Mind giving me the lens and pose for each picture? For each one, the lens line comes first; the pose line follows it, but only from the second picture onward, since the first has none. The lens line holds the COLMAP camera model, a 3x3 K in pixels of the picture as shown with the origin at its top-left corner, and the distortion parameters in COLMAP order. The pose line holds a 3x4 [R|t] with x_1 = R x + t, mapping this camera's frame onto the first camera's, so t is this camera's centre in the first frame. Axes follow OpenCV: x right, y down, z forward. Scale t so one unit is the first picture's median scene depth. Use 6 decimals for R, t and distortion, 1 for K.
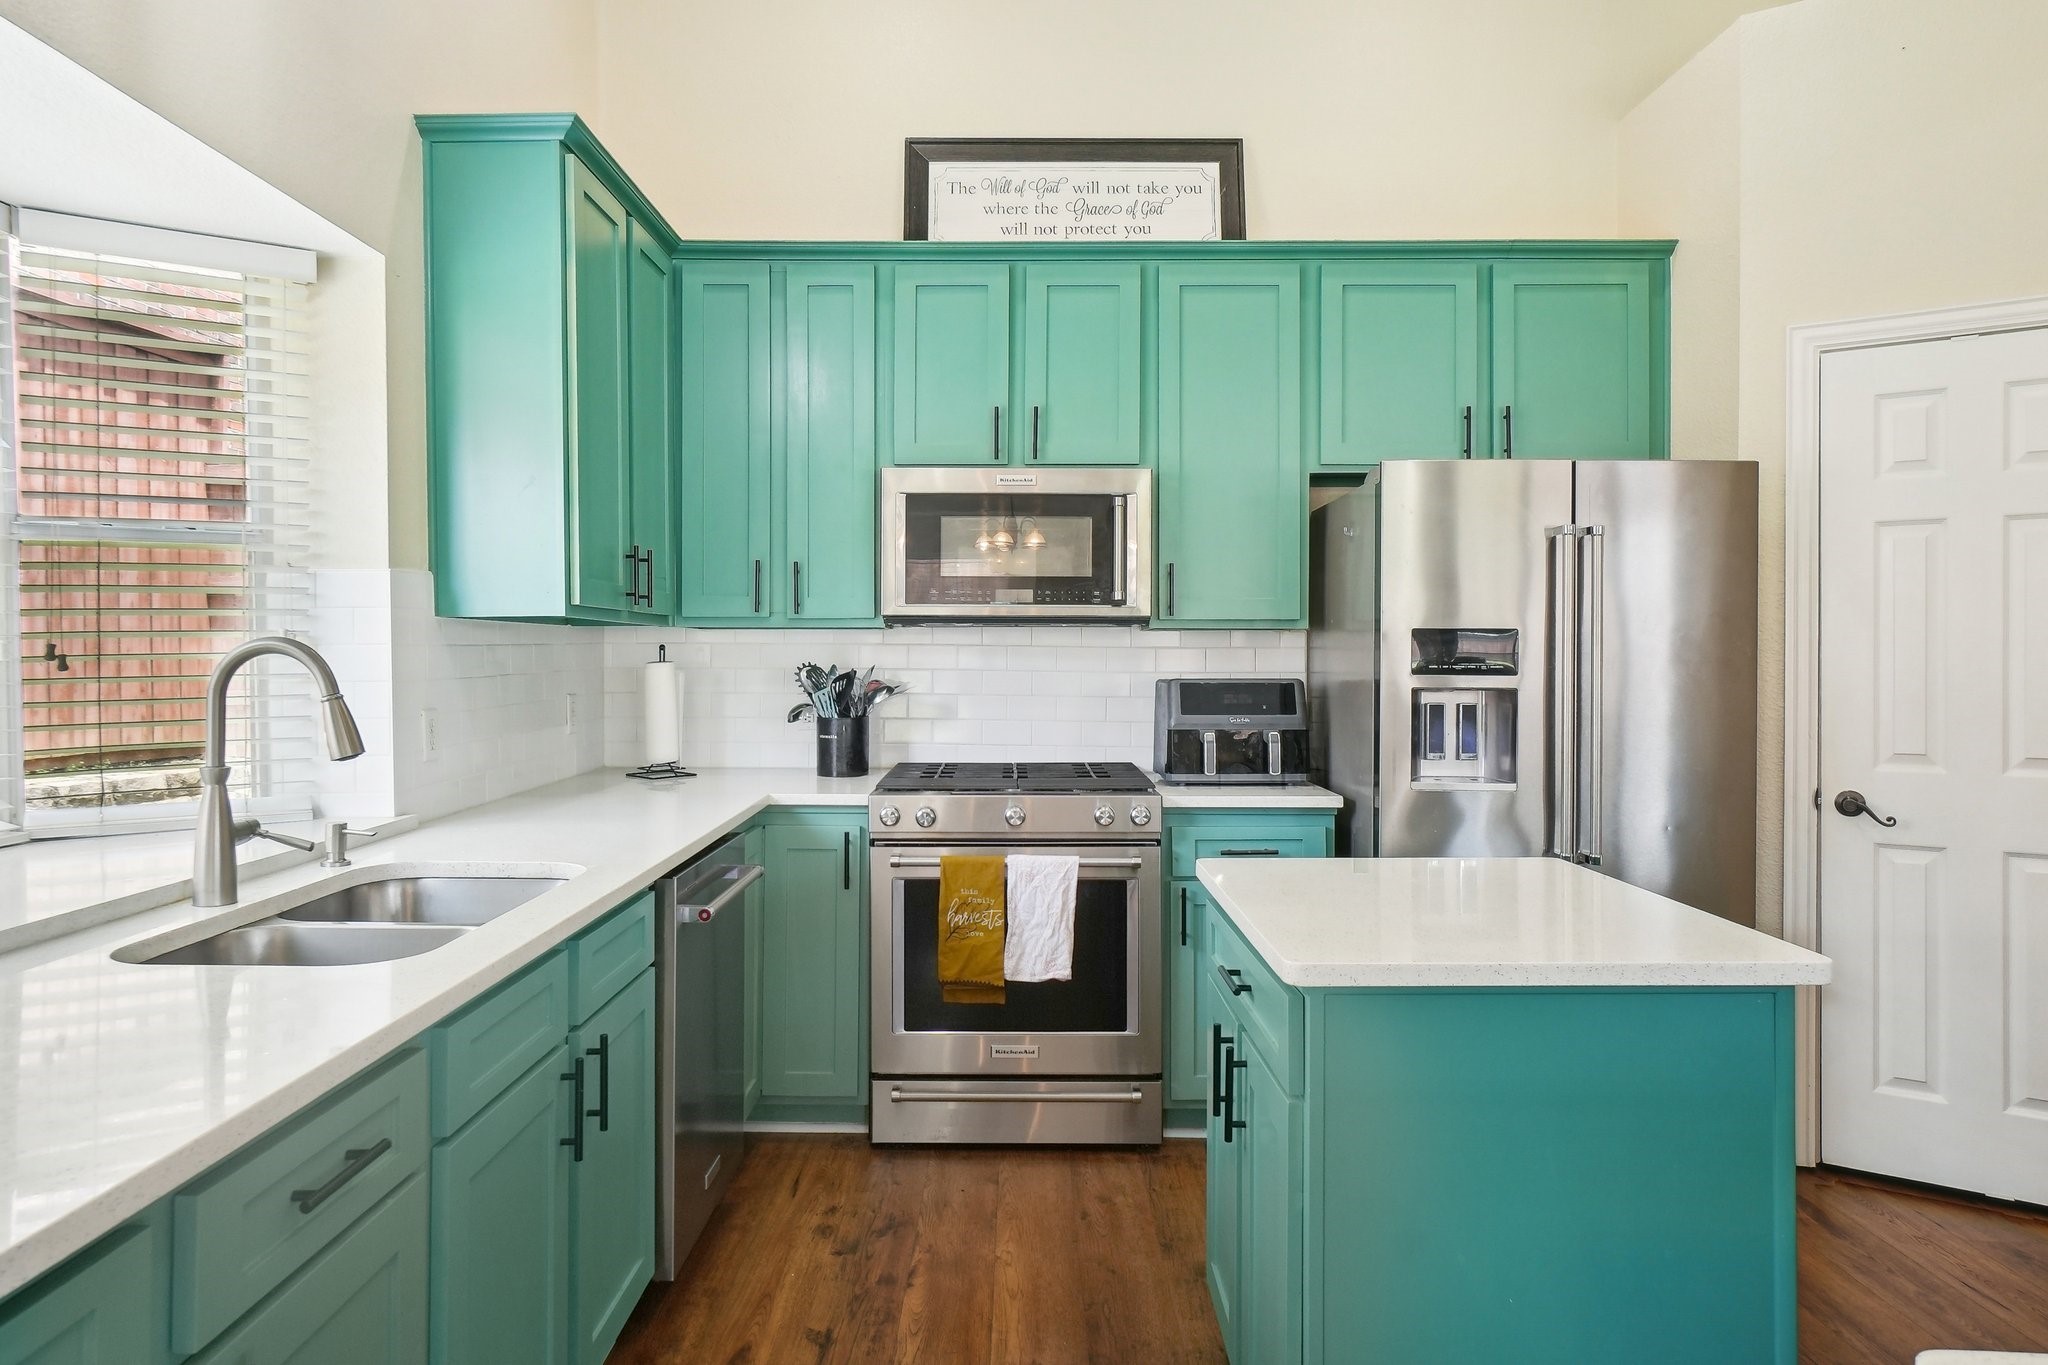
lens RADIAL K [[1286.1, 0, 1070.6], [0, 1286.1, 671.1], [0, 0, 1]] dist [0.001625, 0.000805]
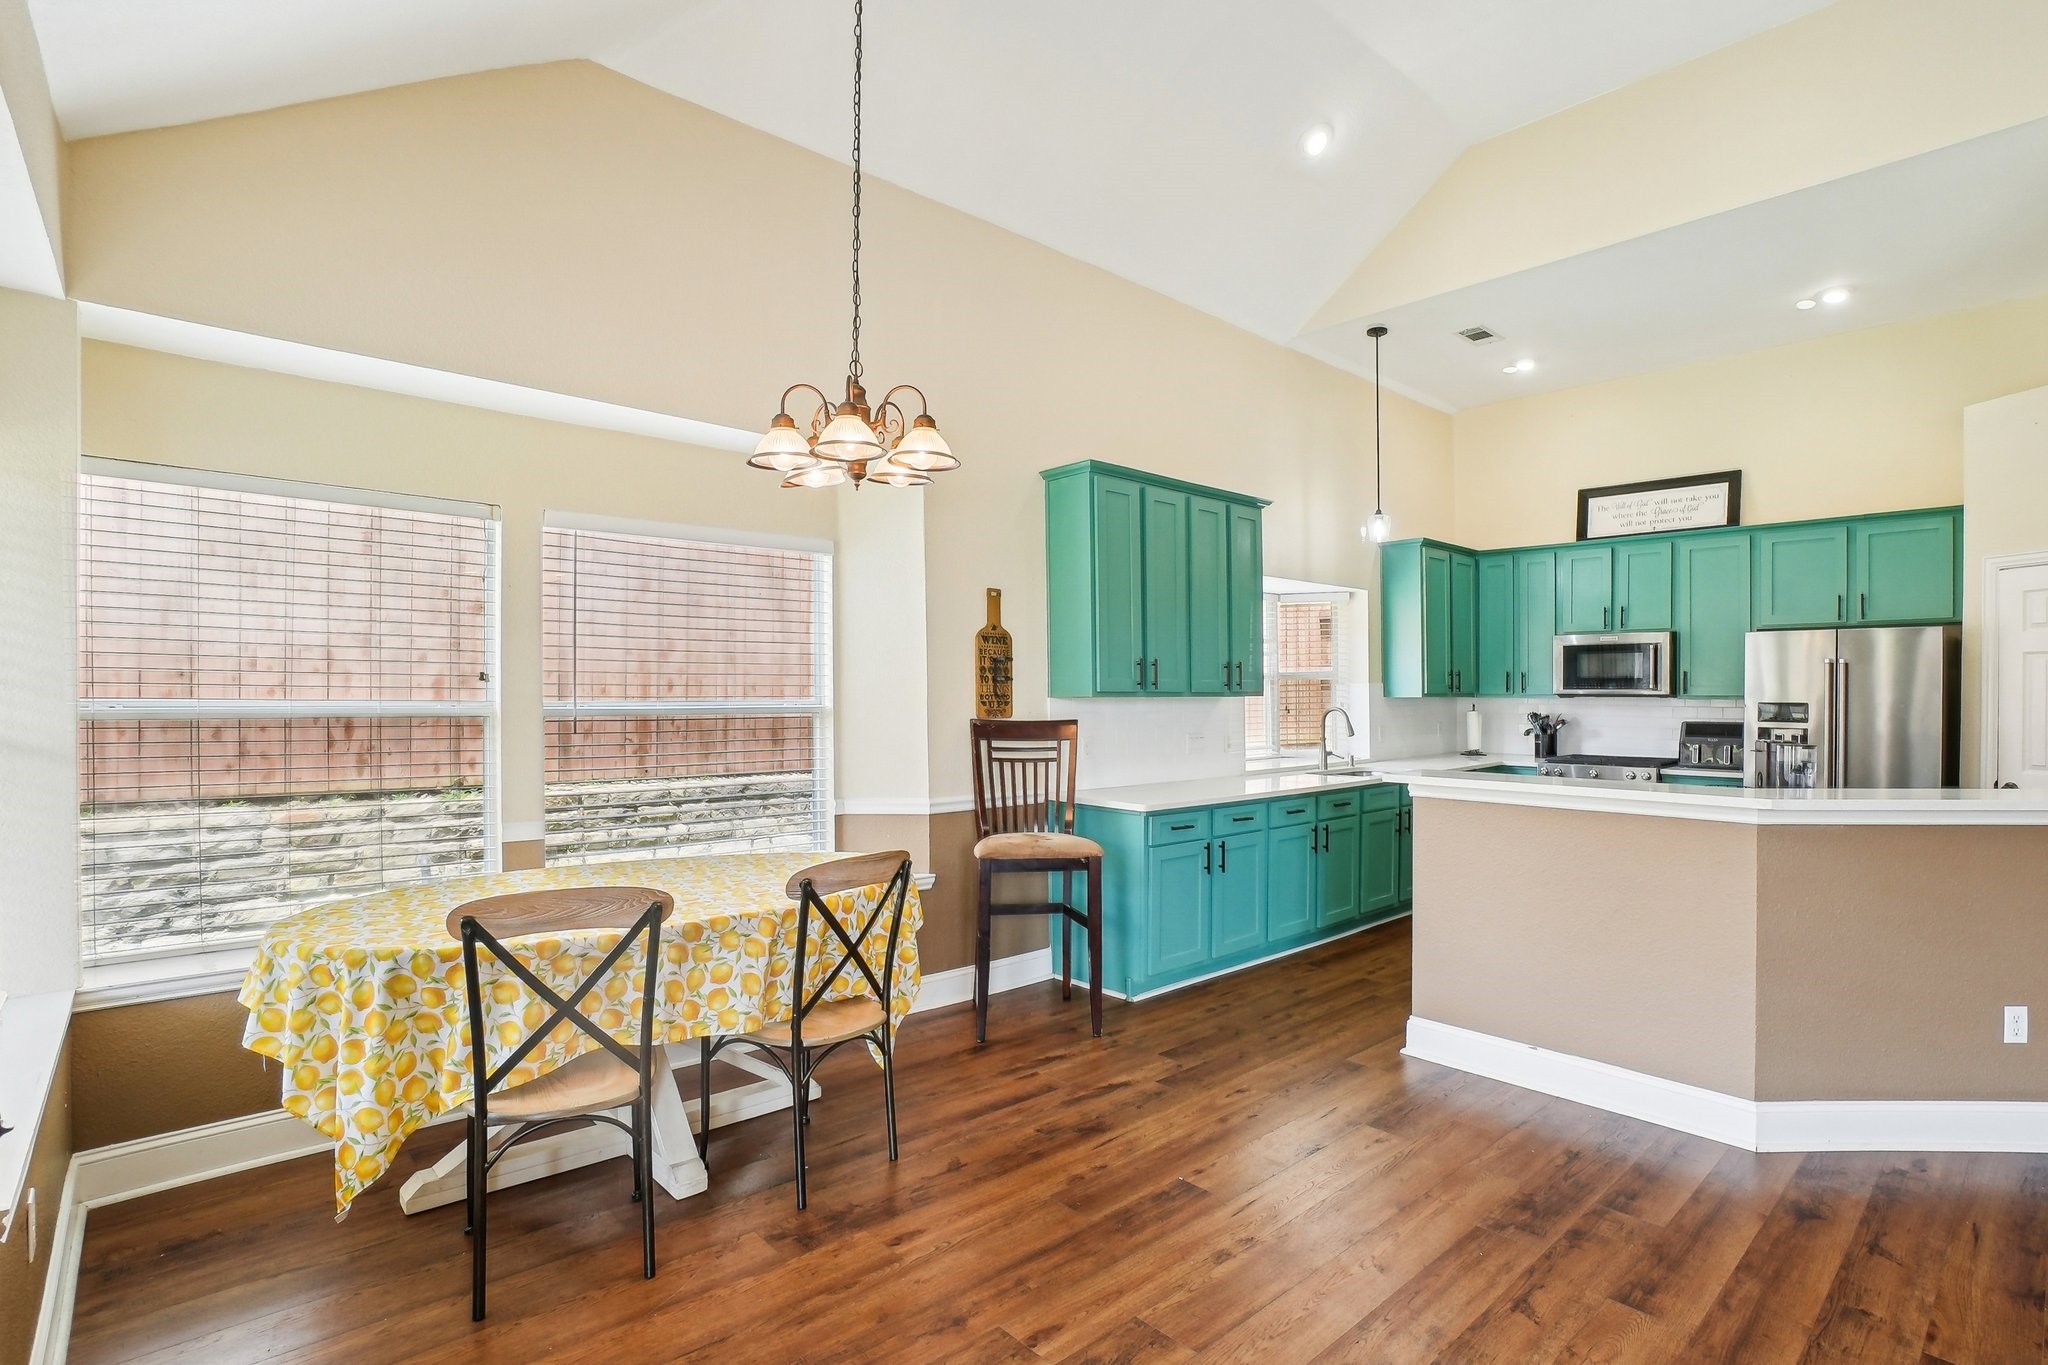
lens RADIAL K [[975.4, 0, 1024.0], [0, 975.4, 682.5], [0, 0, 1]] dist [0.000065, 0.000151]
pose [[0.632419, -0.010304, -0.774558, 0.702154], [-0.007311, 0.999788, -0.019269, -0.022076], [0.774592, 0.017849, 0.632209, -1.049056]]
